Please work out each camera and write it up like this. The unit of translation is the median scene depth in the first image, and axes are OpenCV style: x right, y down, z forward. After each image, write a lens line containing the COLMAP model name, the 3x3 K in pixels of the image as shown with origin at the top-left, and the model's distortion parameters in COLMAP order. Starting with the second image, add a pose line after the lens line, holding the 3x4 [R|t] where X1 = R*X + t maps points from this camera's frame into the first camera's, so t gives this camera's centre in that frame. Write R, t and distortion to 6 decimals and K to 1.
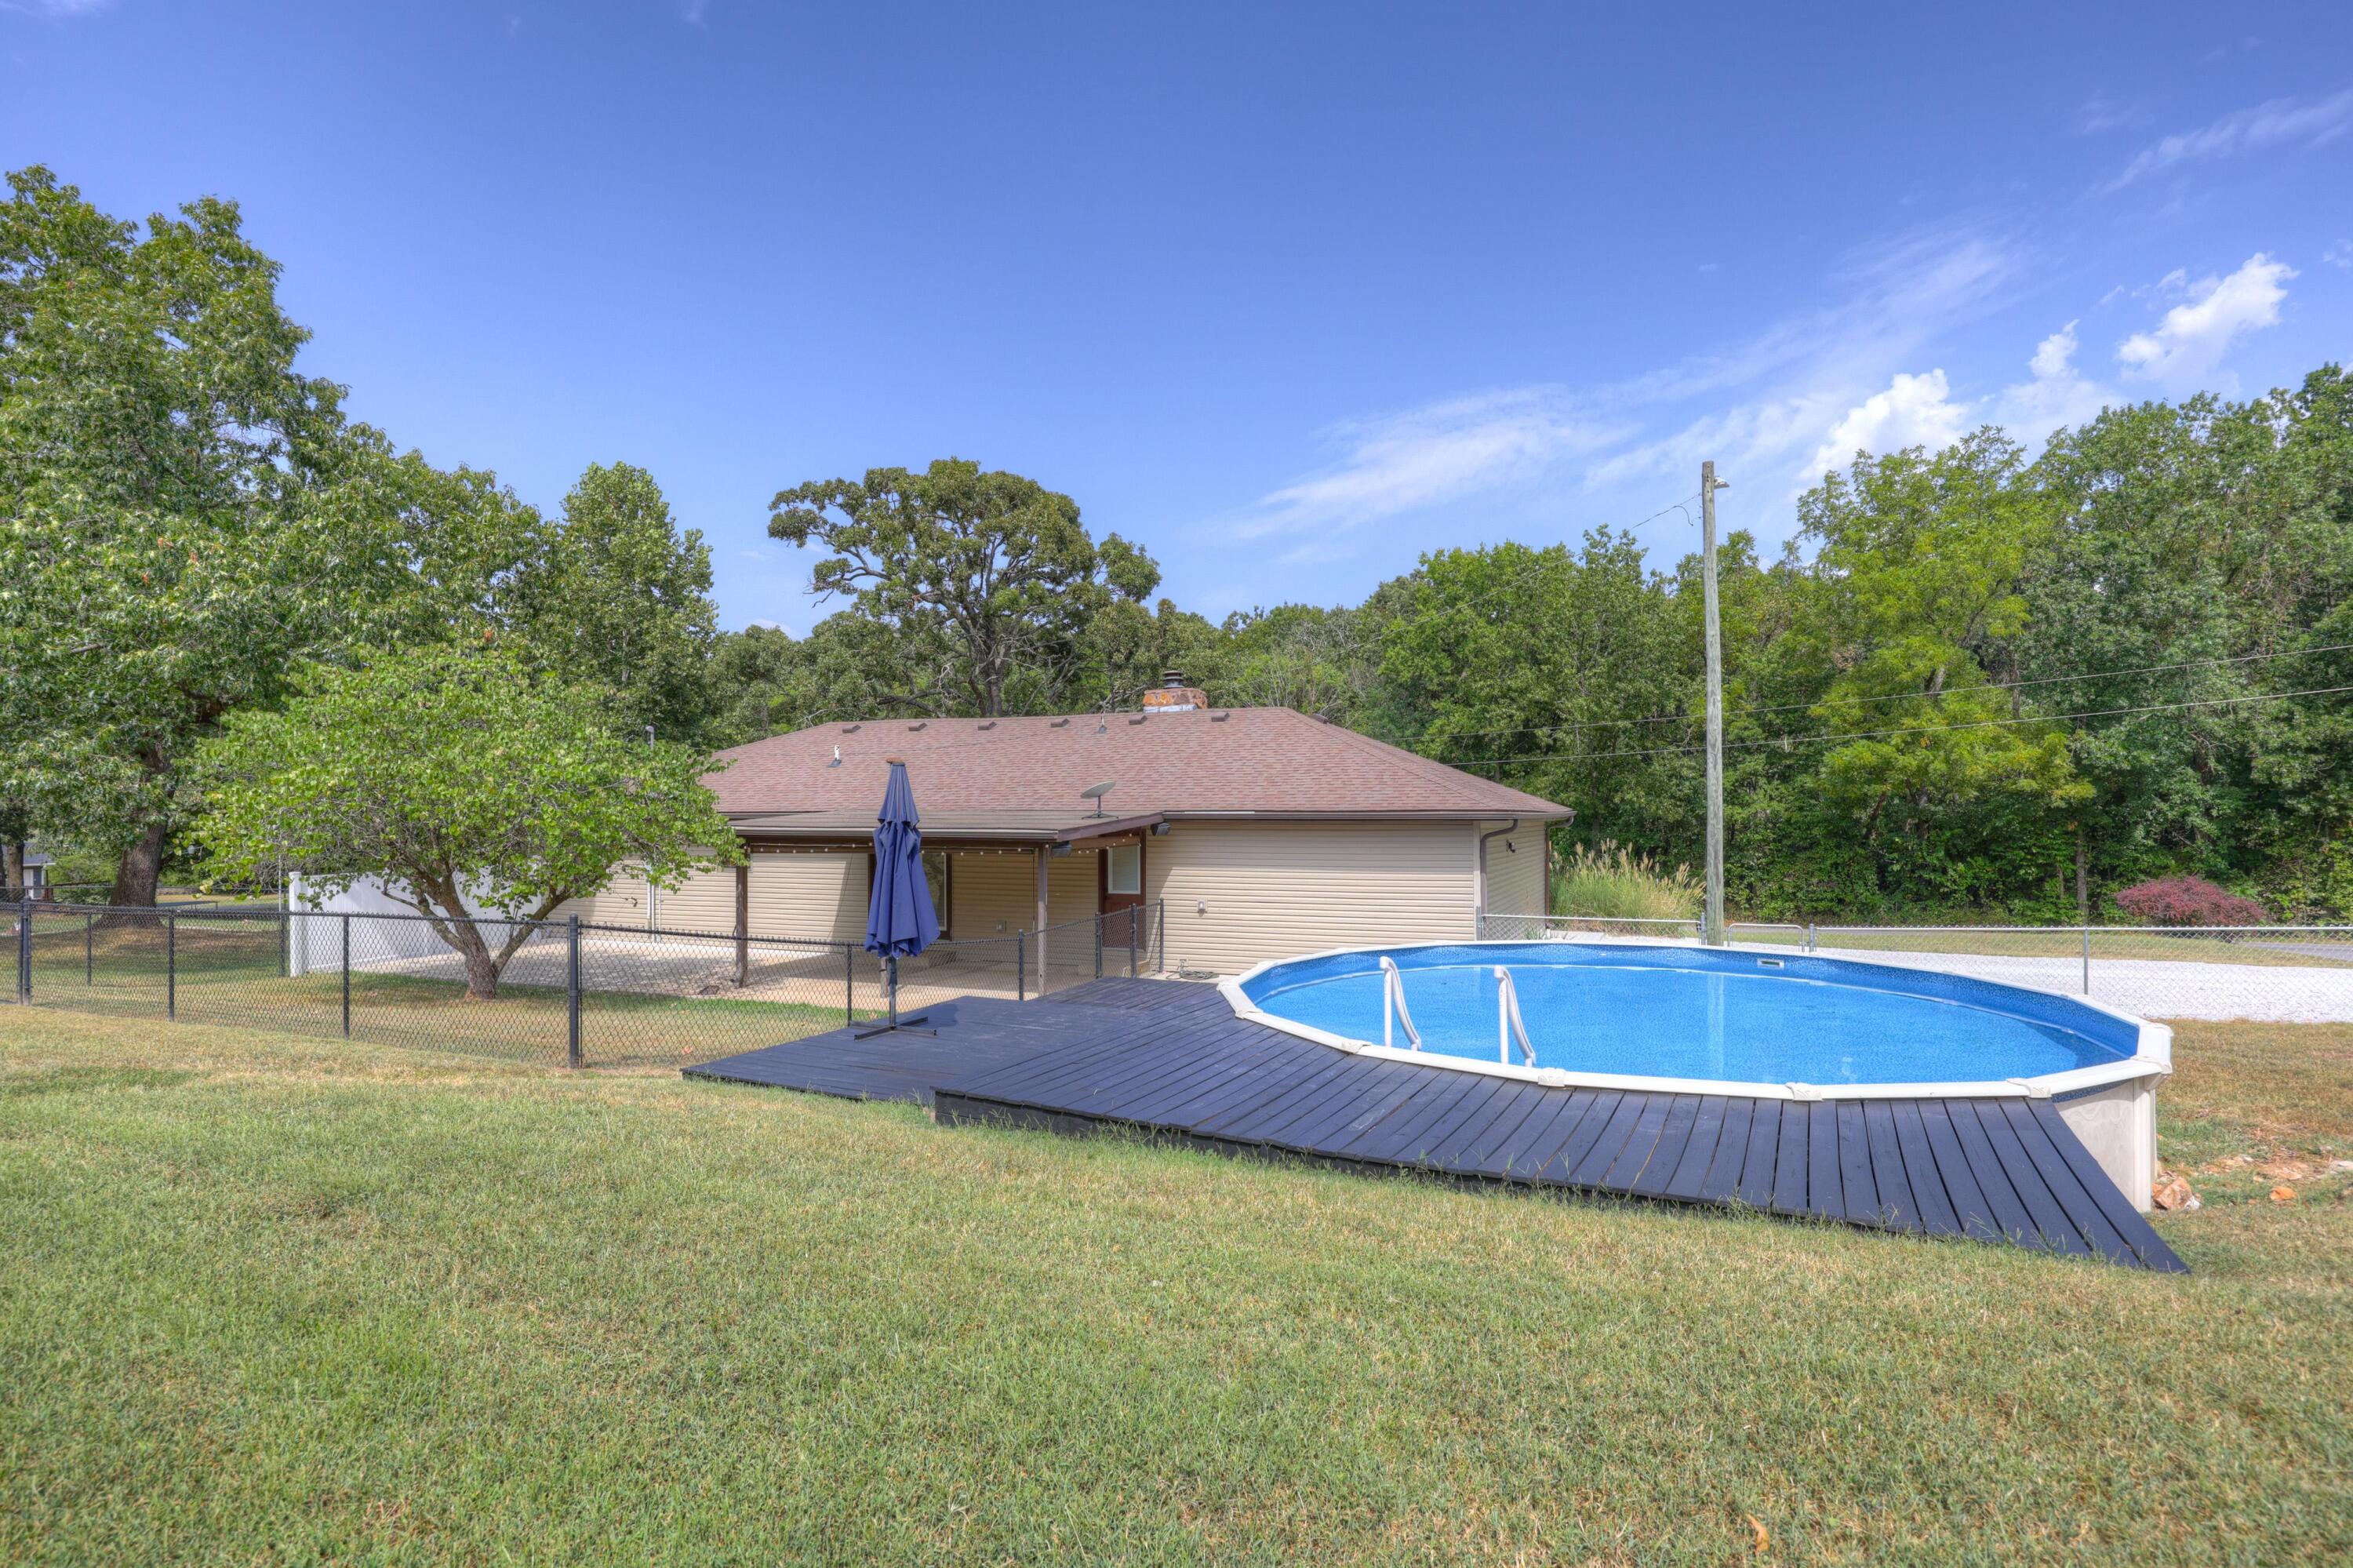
lens RADIAL K [[1201.6, 0, 1178.3], [0, 1201.6, 814.6], [0, 0, 1]] dist [-0.017735, -0.000315]
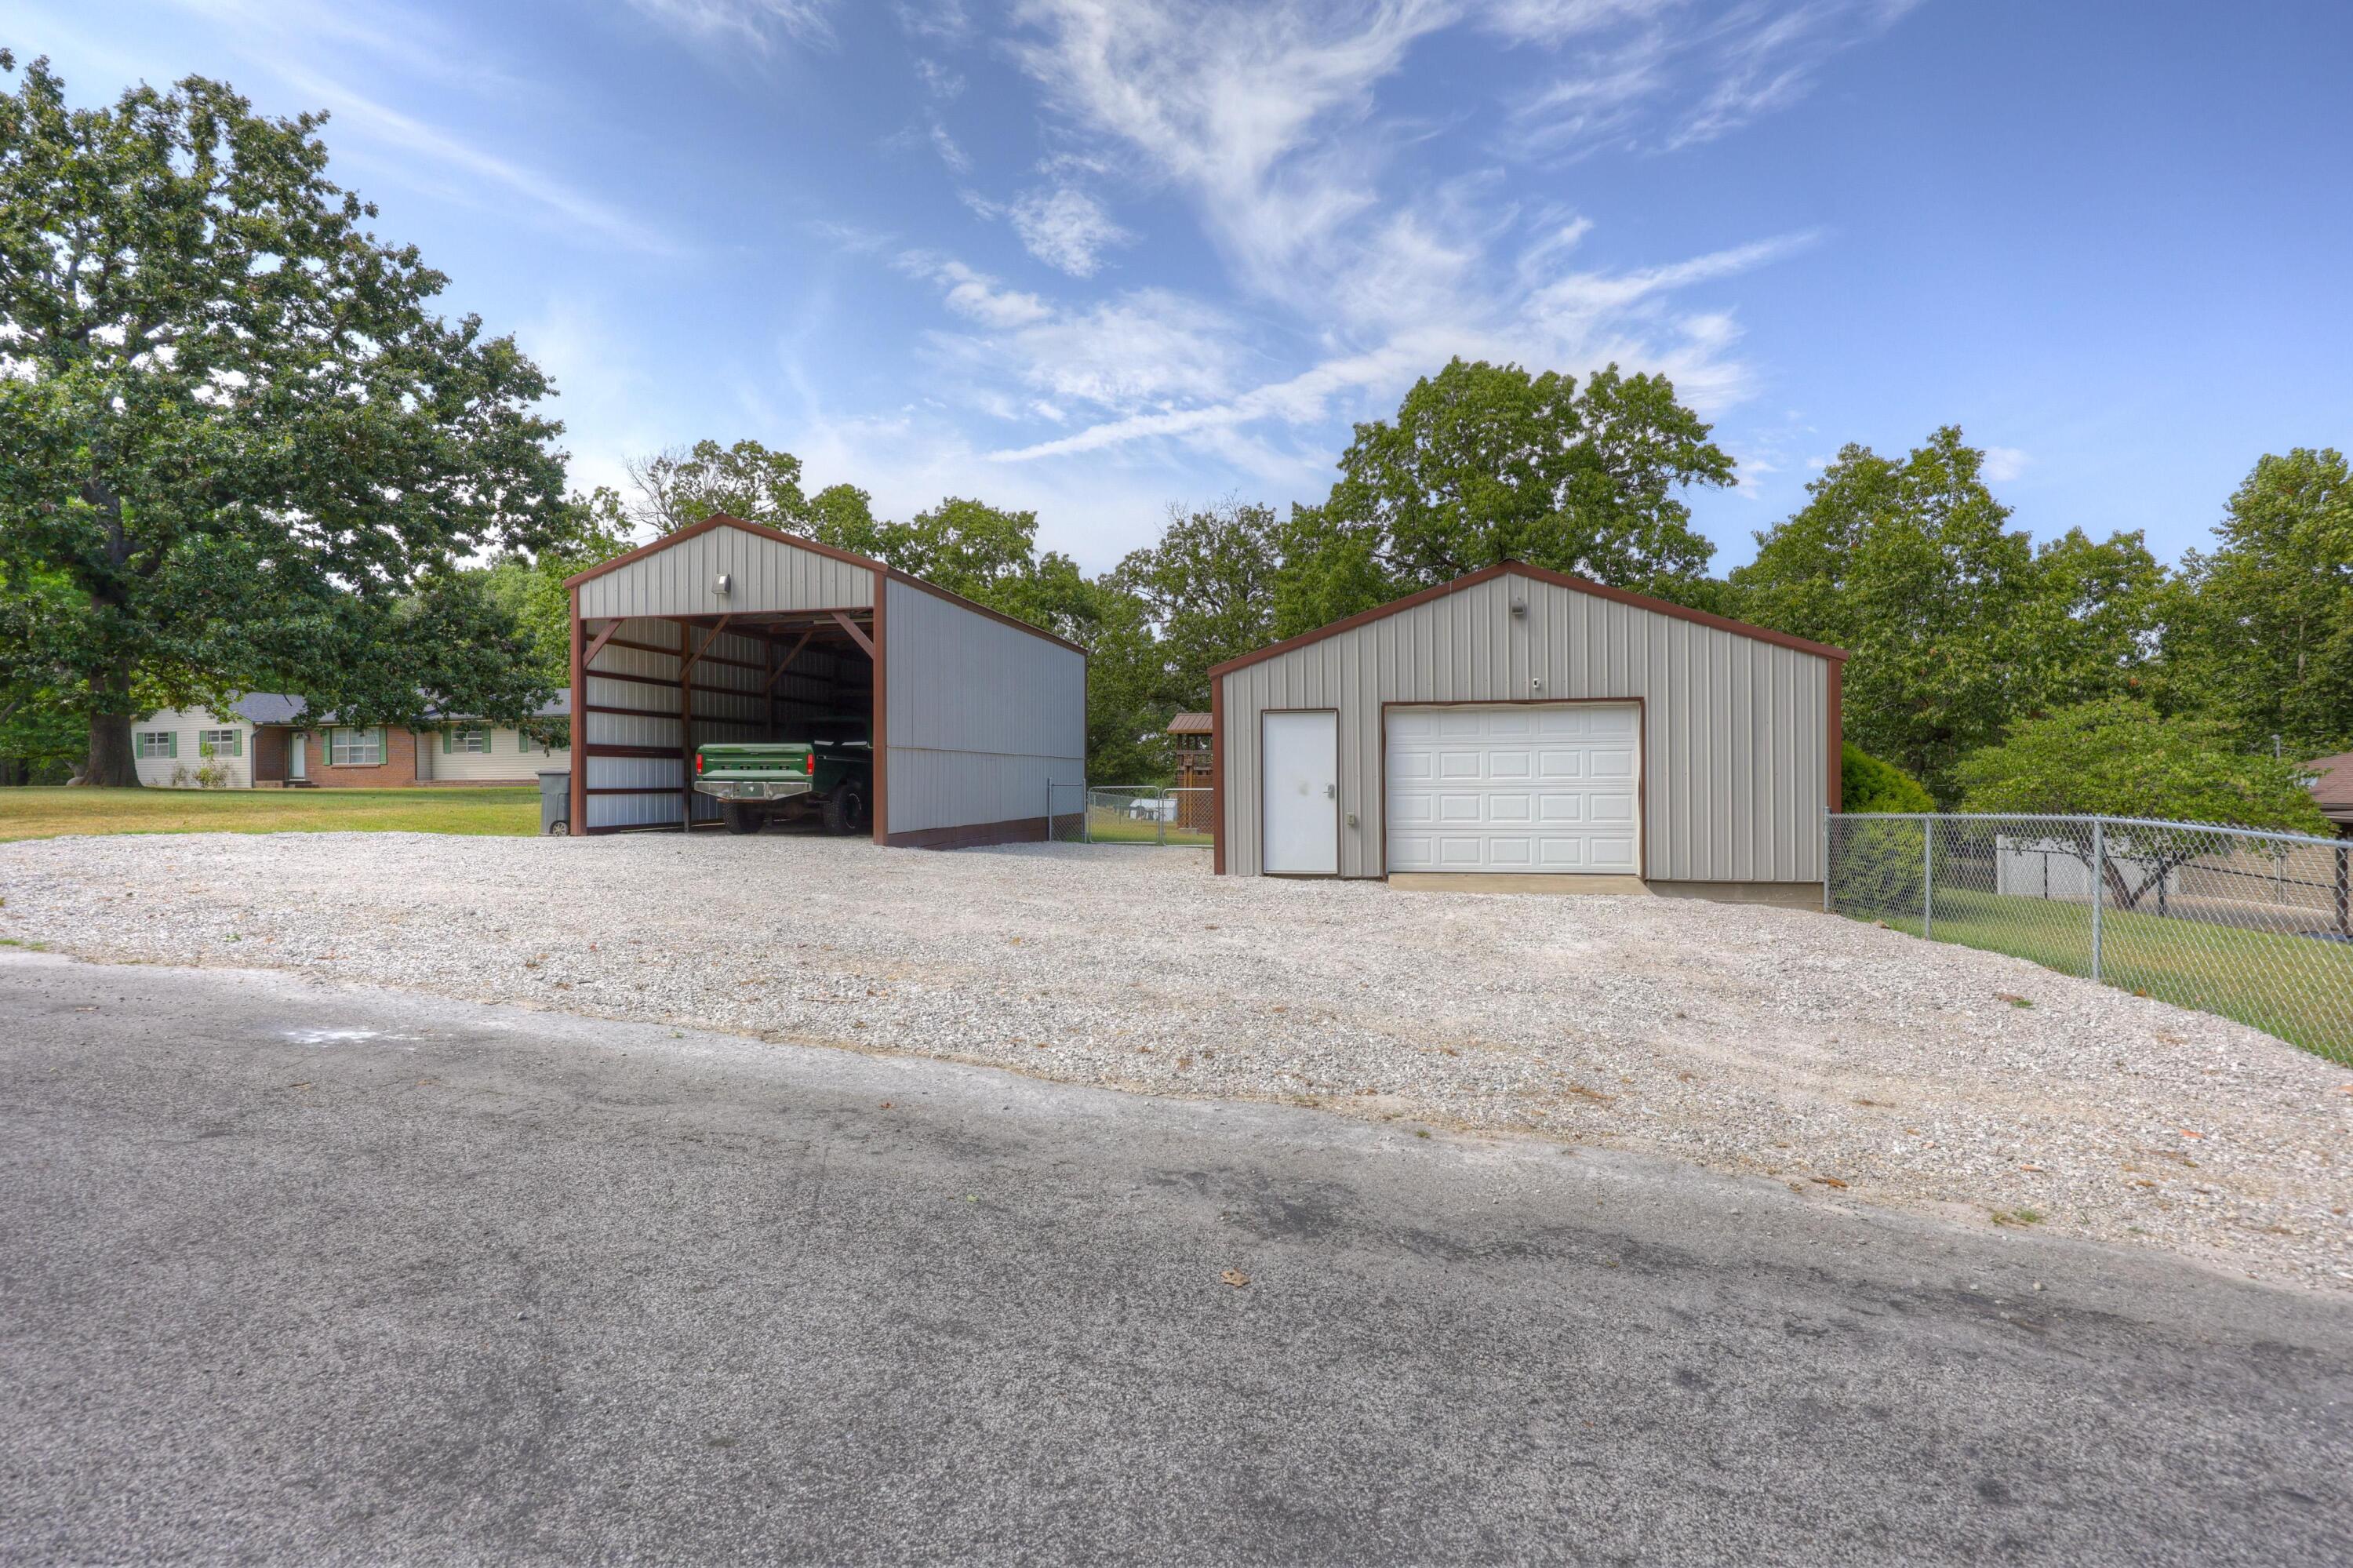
lens RADIAL K [[1109.7, 0, 1233.6], [0, 1109.7, 736.4], [0, 0, 1]] dist [-0.001438, -0.000095]
pose [[0.345423, -0.021291, -0.938206, 0.228832], [-0.021731, 0.999293, -0.030678, -0.012240], [0.938196, 0.030984, 0.344716, -0.363312]]
